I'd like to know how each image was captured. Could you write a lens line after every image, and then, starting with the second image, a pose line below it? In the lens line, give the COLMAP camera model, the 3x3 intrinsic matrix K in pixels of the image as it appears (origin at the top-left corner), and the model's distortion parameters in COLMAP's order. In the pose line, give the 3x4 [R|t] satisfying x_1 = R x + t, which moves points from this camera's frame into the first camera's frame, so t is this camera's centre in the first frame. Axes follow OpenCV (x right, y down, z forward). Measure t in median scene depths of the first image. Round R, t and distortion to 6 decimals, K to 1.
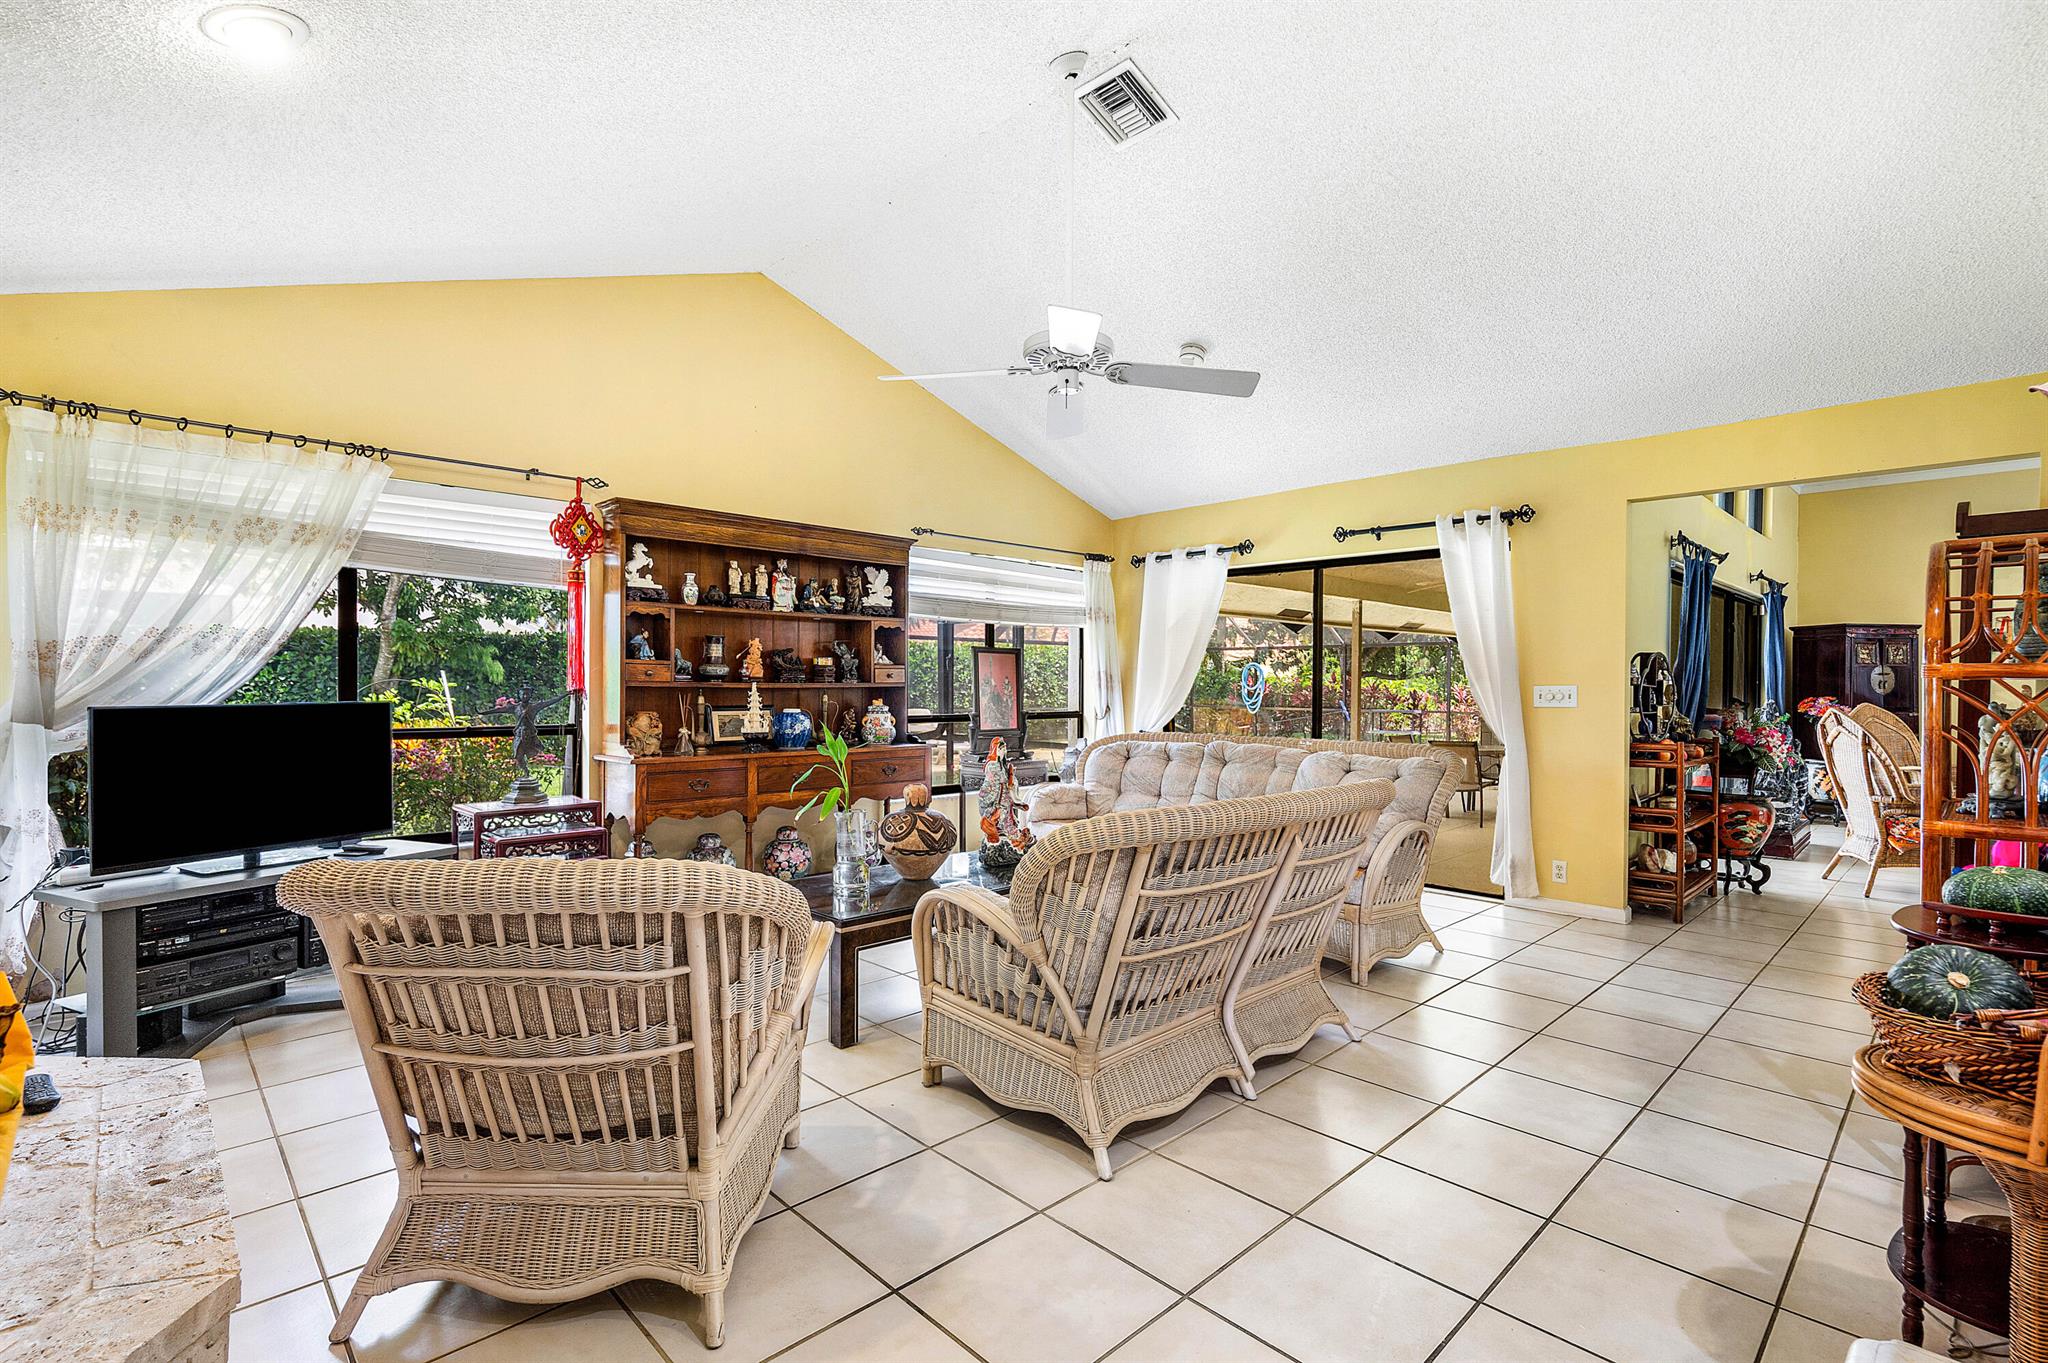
lens RADIAL K [[947.1, 0, 1029.2], [0, 947.1, 694.6], [0, 0, 1]] dist [-0.001659, 0.001130]
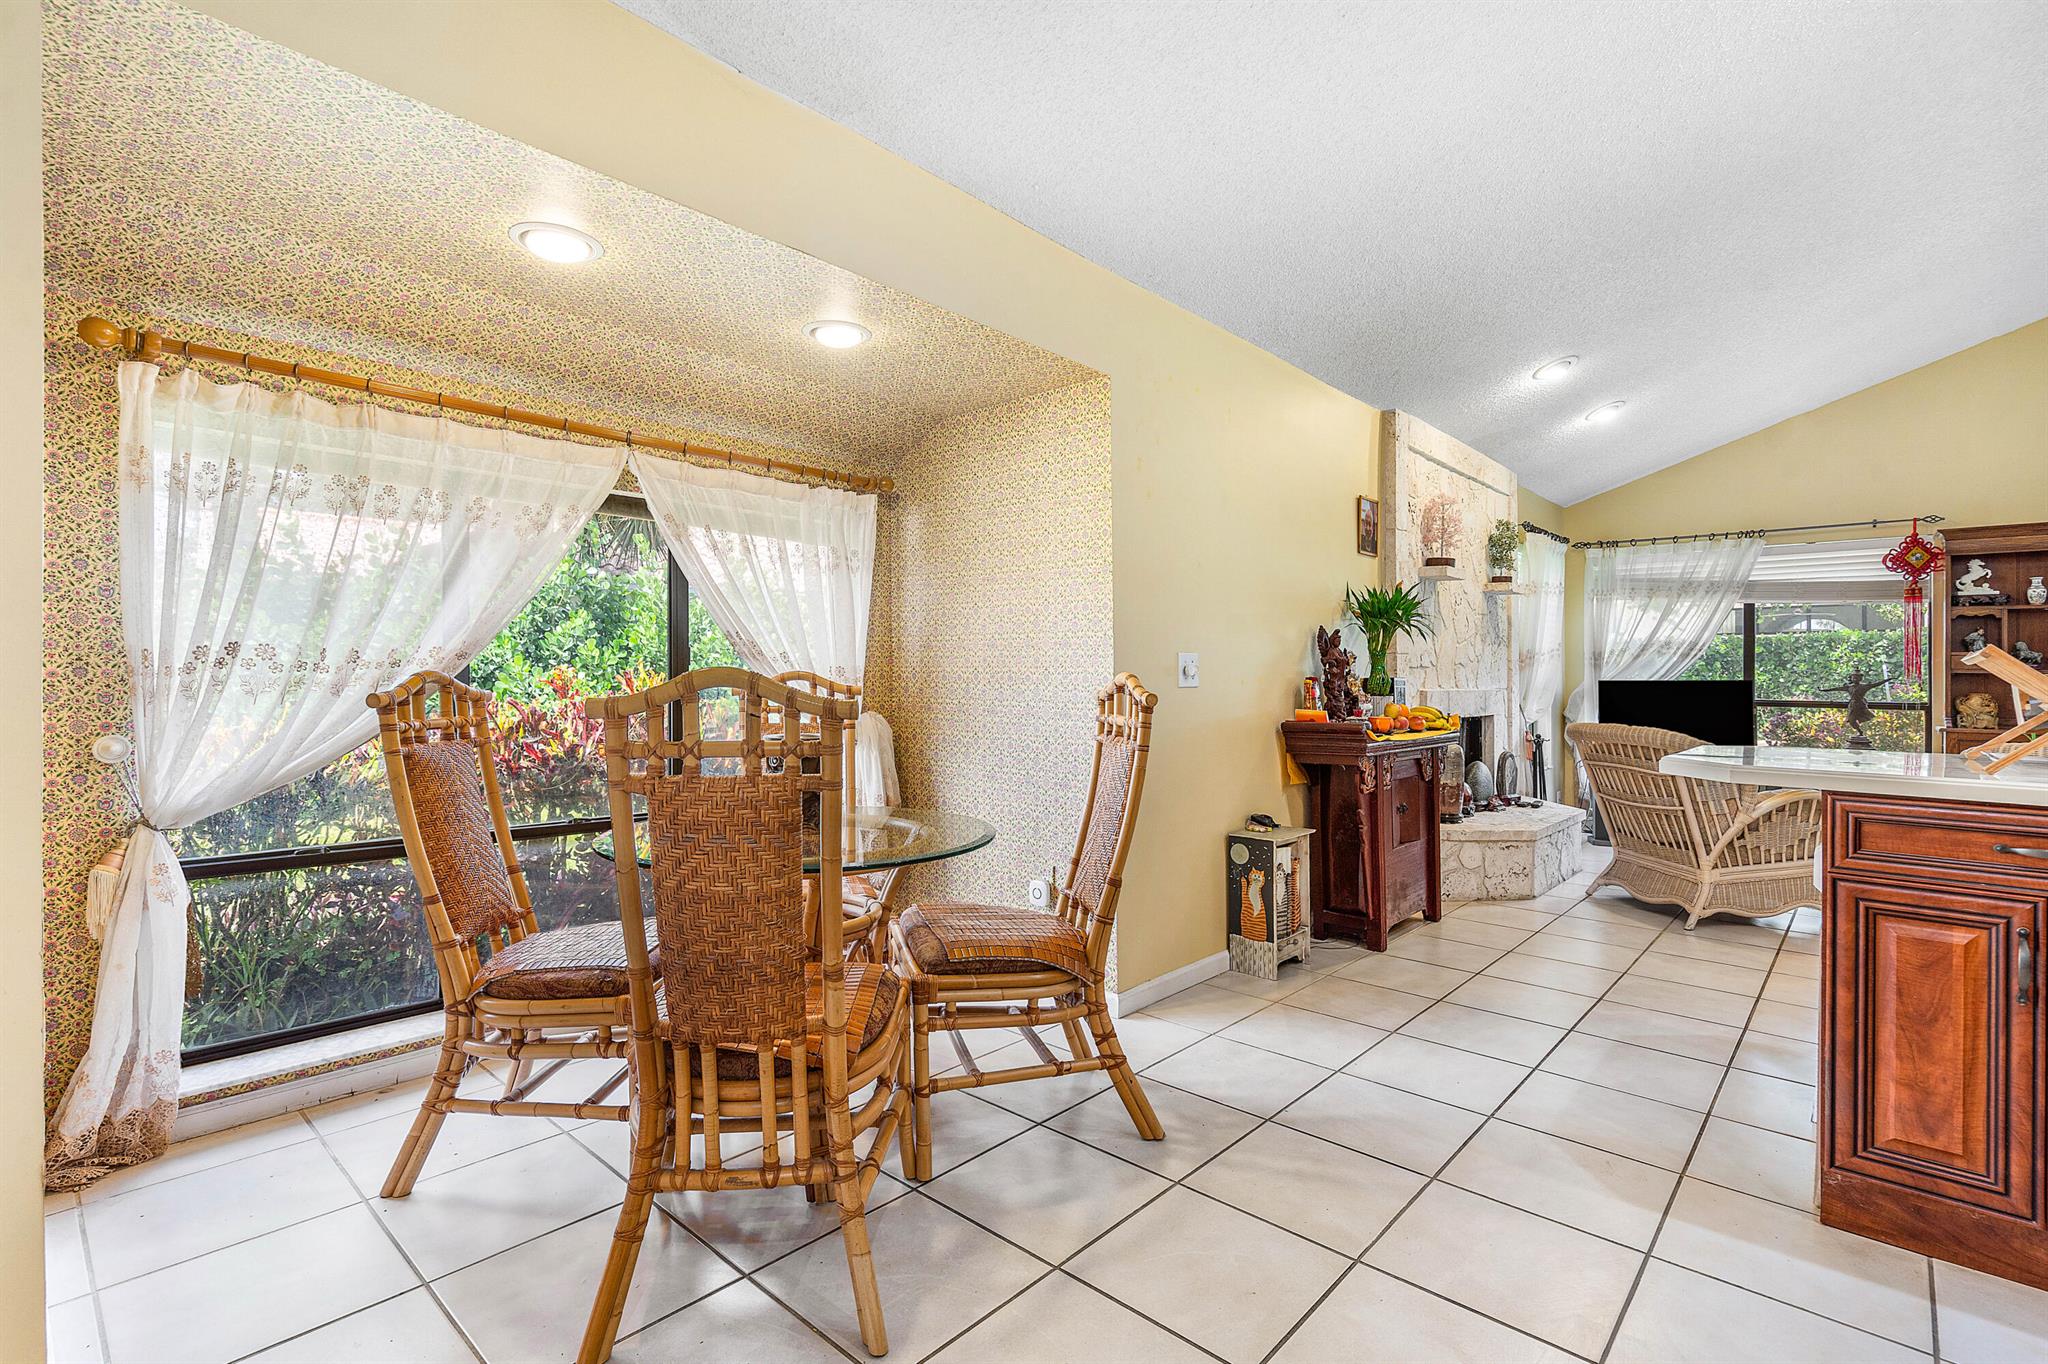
lens RADIAL K [[947.1, 0, 1020.1], [0, 947.1, 678.0], [0, 0, 1]] dist [-0.001659, 0.001130]
pose [[0.064872, -0.001642, -0.997892, 0.754828], [-0.021446, 0.999765, -0.003039, 0.028172], [0.997663, 0.021598, 0.064822, -0.339150]]
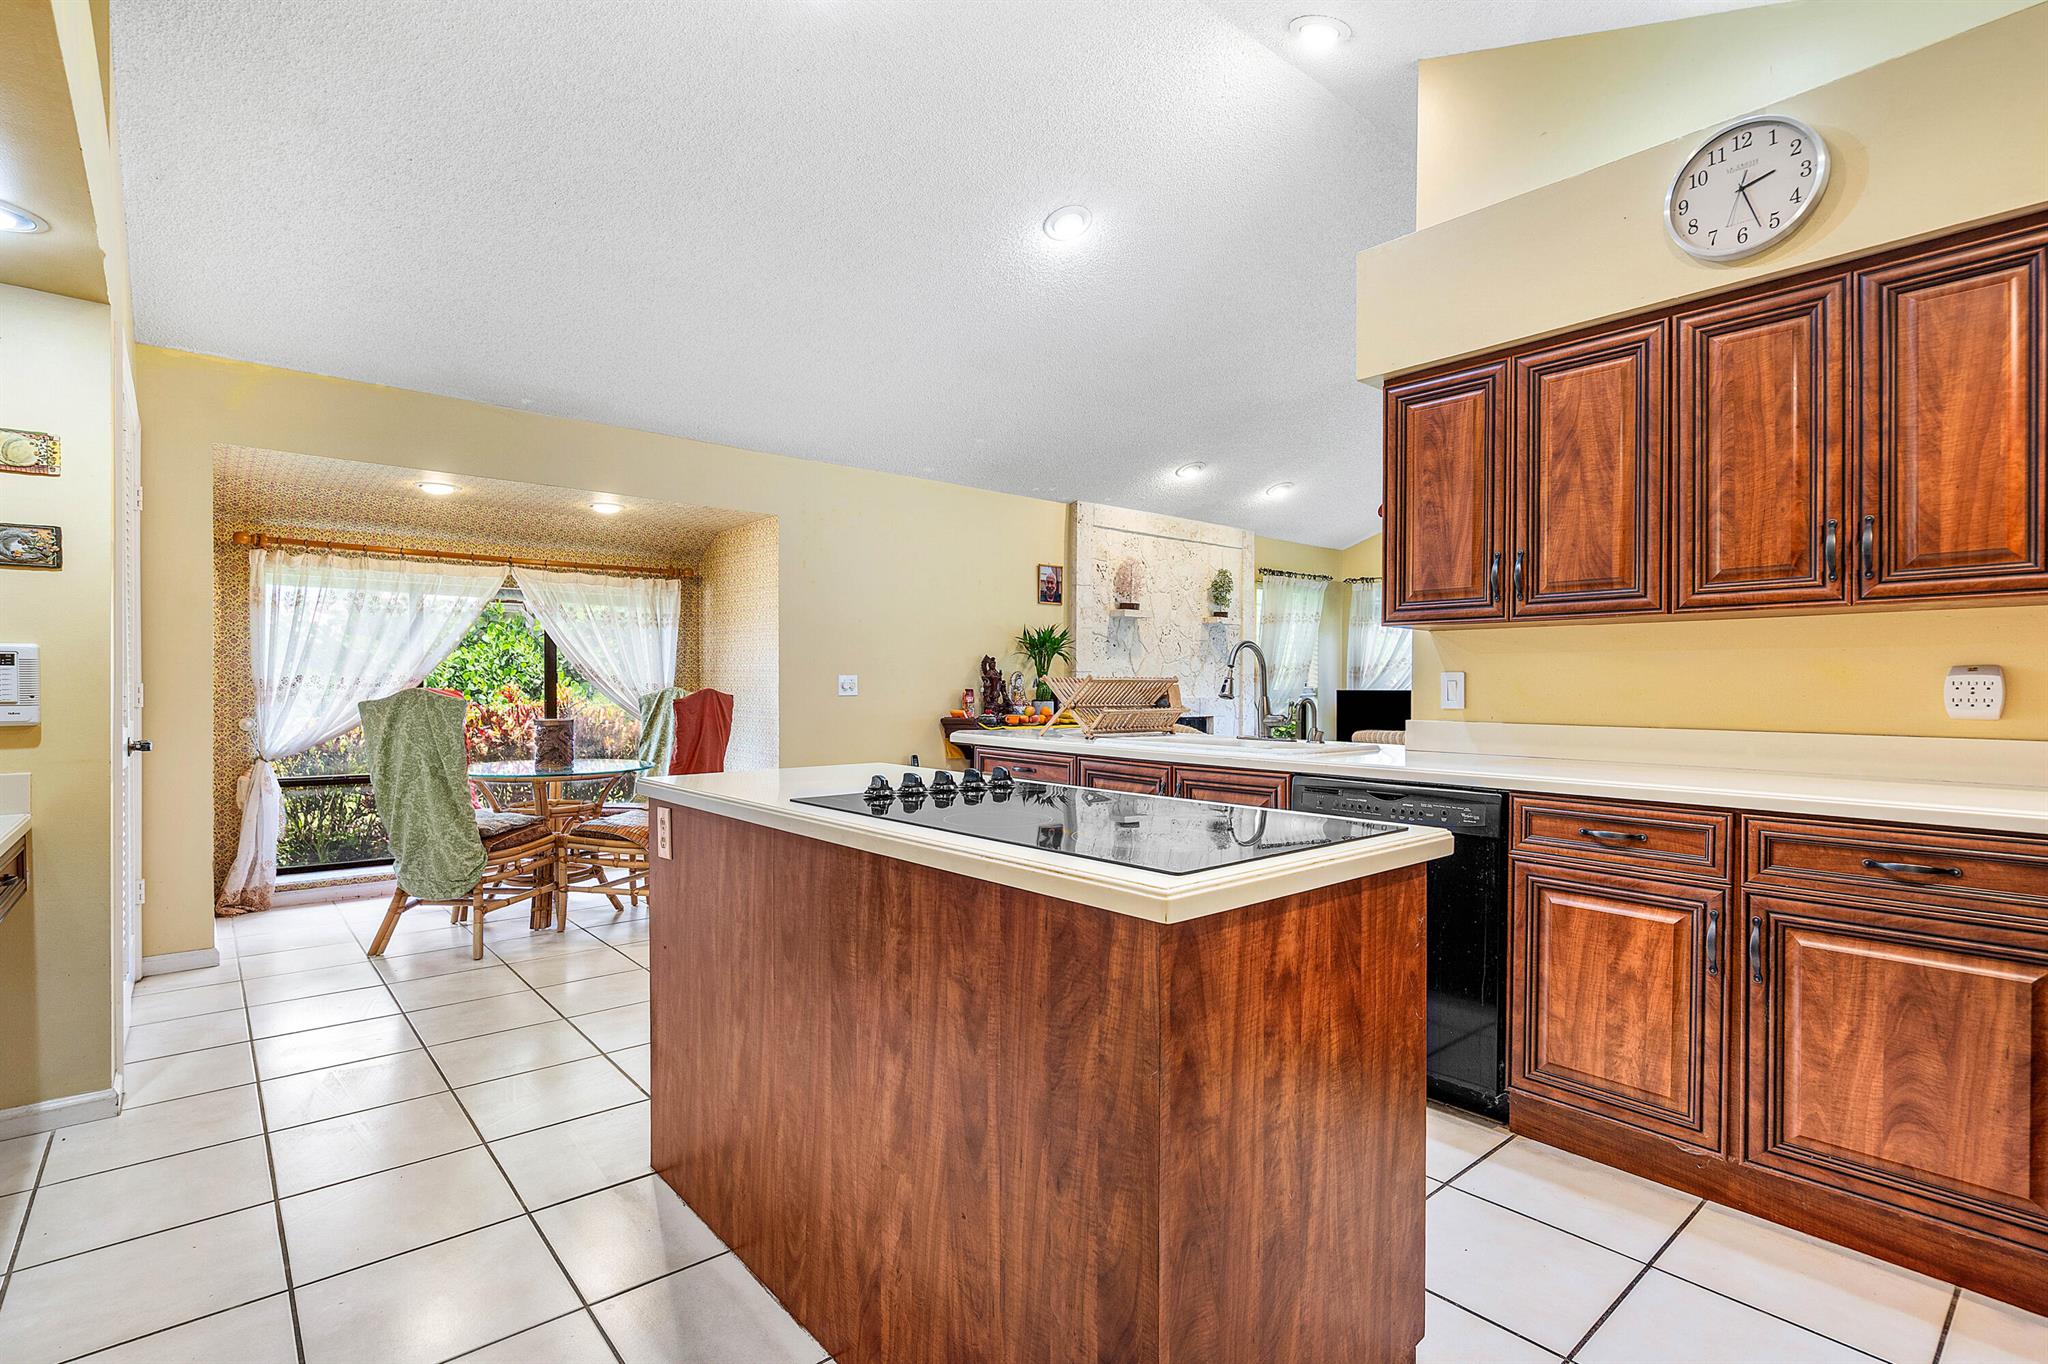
lens RADIAL K [[947.1, 0, 1024.6], [0, 947.1, 682.9], [0, 0, 1]] dist [-0.001659, 0.001130]
pose [[-0.055250, -0.006838, -0.998449, 1.232351], [-0.017989, 0.999821, -0.005852, 0.017213], [0.998310, 0.017638, -0.055363, 0.136149]]
